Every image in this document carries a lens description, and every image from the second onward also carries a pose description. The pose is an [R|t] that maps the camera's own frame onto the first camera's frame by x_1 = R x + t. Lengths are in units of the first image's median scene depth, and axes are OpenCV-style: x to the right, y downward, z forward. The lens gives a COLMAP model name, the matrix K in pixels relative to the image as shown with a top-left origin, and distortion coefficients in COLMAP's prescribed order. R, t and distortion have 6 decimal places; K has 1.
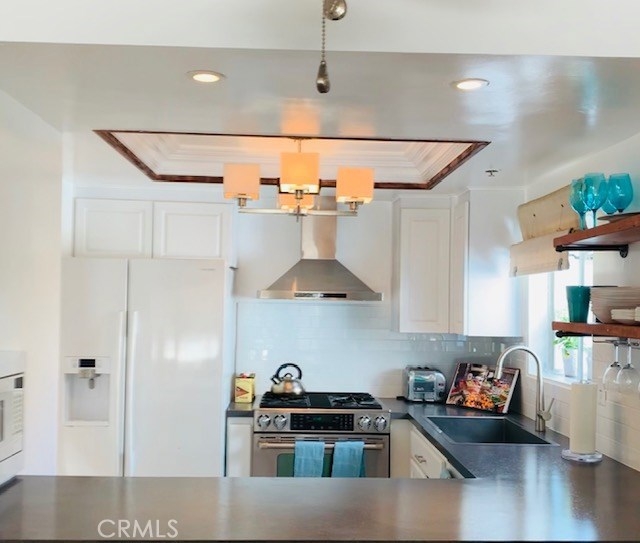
lens RADIAL K [[729.9, 0, 317.4], [0, 729.9, 274.5], [0, 0, 1]] dist [0.011826, 0.000000]
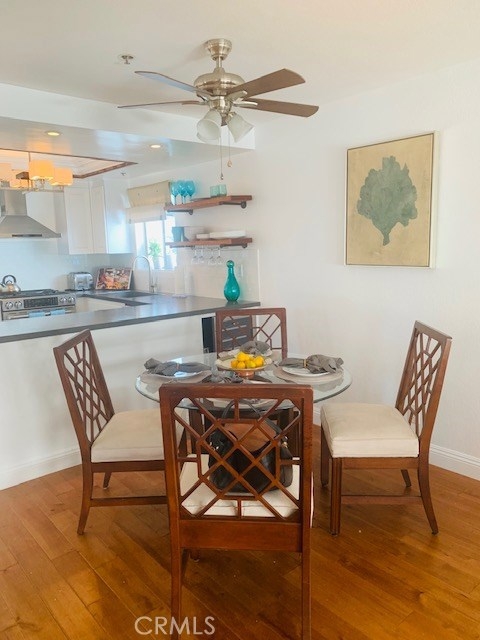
lens RADIAL K [[489.1, 0, 239.1], [0, 489.1, 318.4], [0, 0, 1]] dist [0.049041, -0.058847]
pose [[0.788101, -0.131689, 0.601294, -0.348697], [0.016558, 0.981029, 0.193154, 0.002310], [-0.615323, -0.142269, 0.775331, -0.309991]]
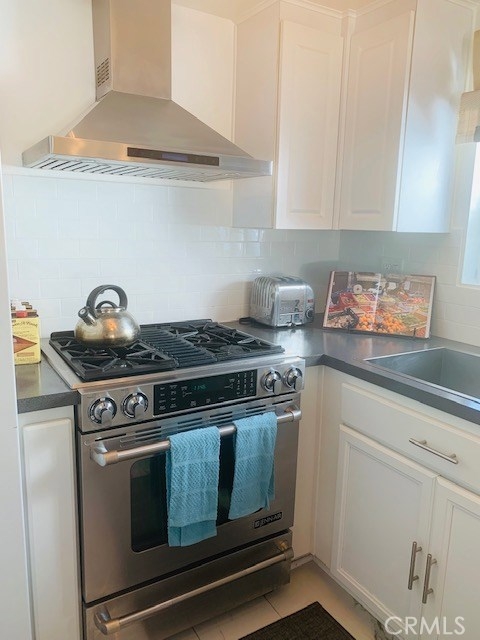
lens RADIAL K [[489.1, 0, 241.7], [0, 489.1, 320.4], [0, 0, 1]] dist [0.049041, -0.058847]
pose [[0.874601, -0.091727, 0.476088, -0.136284], [-0.028595, 0.970473, 0.239510, 0.057215], [-0.484000, -0.223089, 0.846153, 0.652263]]
